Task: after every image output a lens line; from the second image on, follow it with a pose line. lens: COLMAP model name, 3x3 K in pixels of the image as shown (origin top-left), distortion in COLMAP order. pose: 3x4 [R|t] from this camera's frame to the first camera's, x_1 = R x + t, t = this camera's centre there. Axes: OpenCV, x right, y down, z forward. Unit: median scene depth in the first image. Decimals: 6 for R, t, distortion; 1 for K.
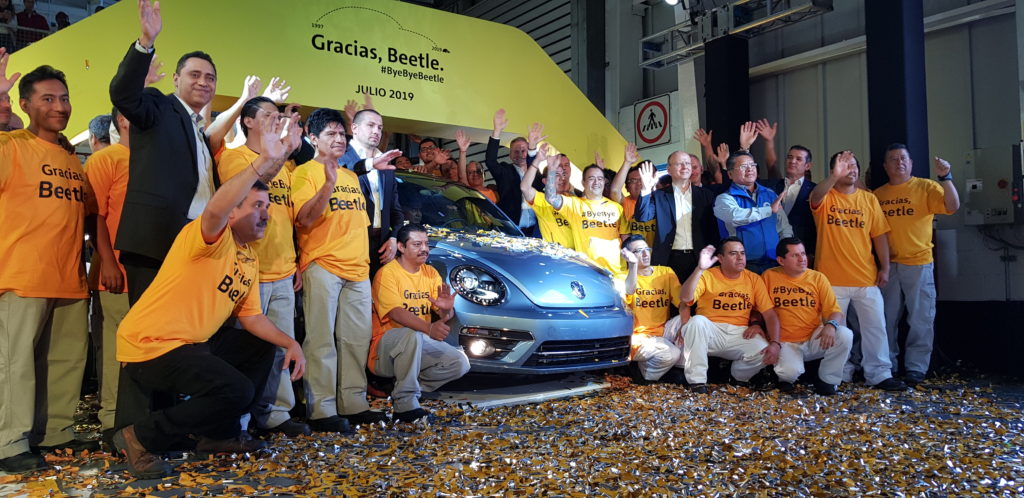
lens RADIAL K [[803.5, 0, 499.3], [0, 803.5, 248.7], [0, 0, 1]] dist [0.085391, -0.223575]
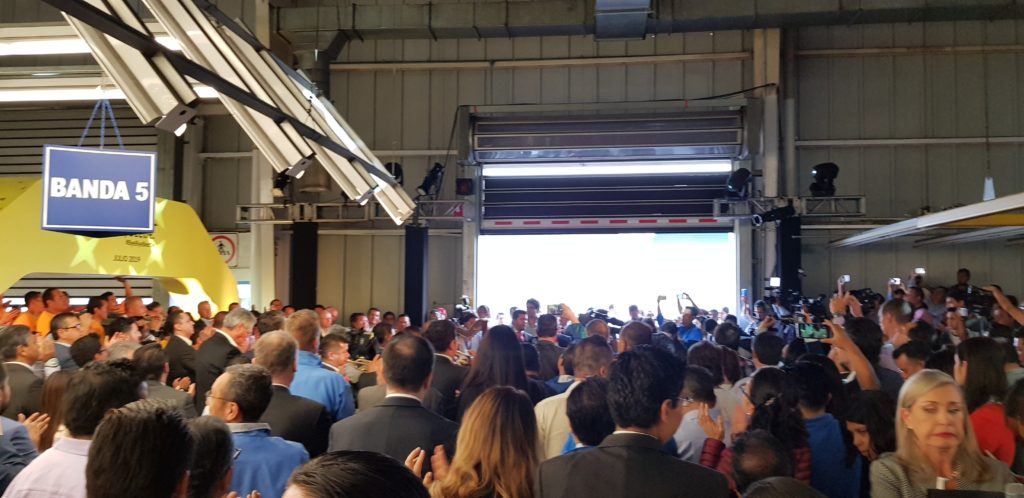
lens RADIAL K [[774.0, 0, 512.0], [0, 774.0, 249.0], [0, 0, 1]] dist [0.055237, -0.098642]
pose [[0.629945, 0.049366, 0.775070, -0.744987], [-0.043488, 0.998654, -0.028262, -0.191851], [-0.775422, -0.015903, 0.631244, -0.359091]]
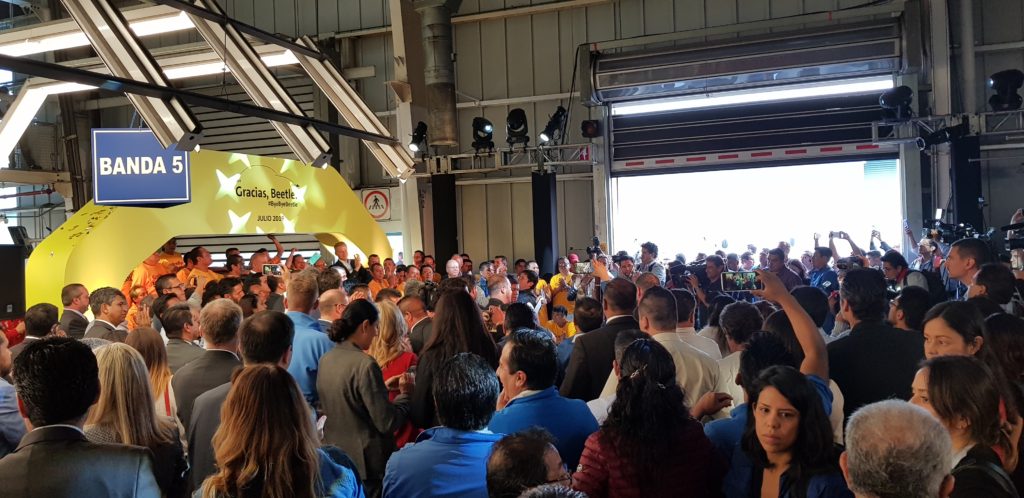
lens RADIAL K [[774.0, 0, 512.0], [0, 774.0, 249.0], [0, 0, 1]] dist [0.055237, -0.098642]
pose [[0.822450, -0.032289, 0.567920, -0.585092], [0.000535, 0.998431, 0.055991, -0.208532], [-0.568837, -0.045746, 0.821177, -0.474283]]
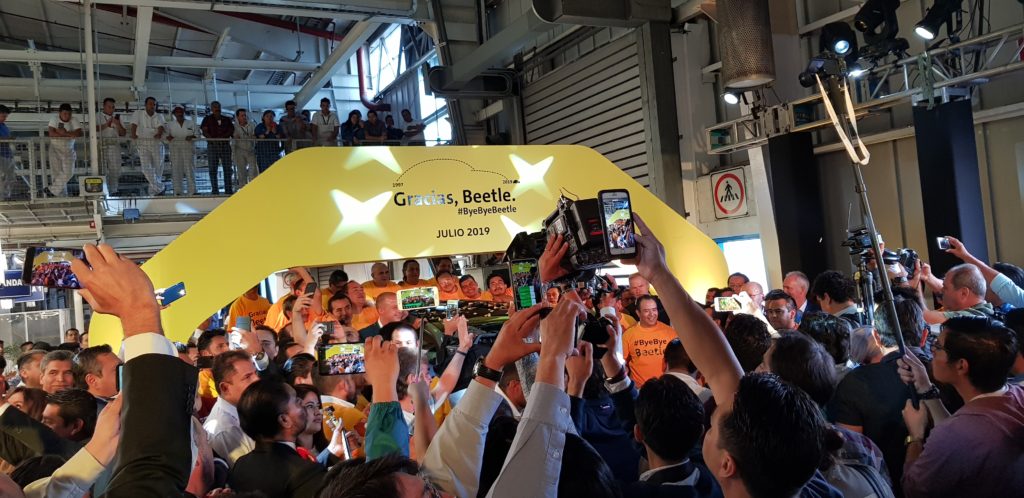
lens RADIAL K [[803.5, 0, 499.3], [0, 803.5, 248.7], [0, 0, 1]] dist [0.085391, -0.223575]
pose [[0.986569, -0.080073, -0.142371, 0.057931], [0.084517, 0.996097, 0.025432, -0.186329], [0.139779, -0.037123, 0.989487, -0.071834]]
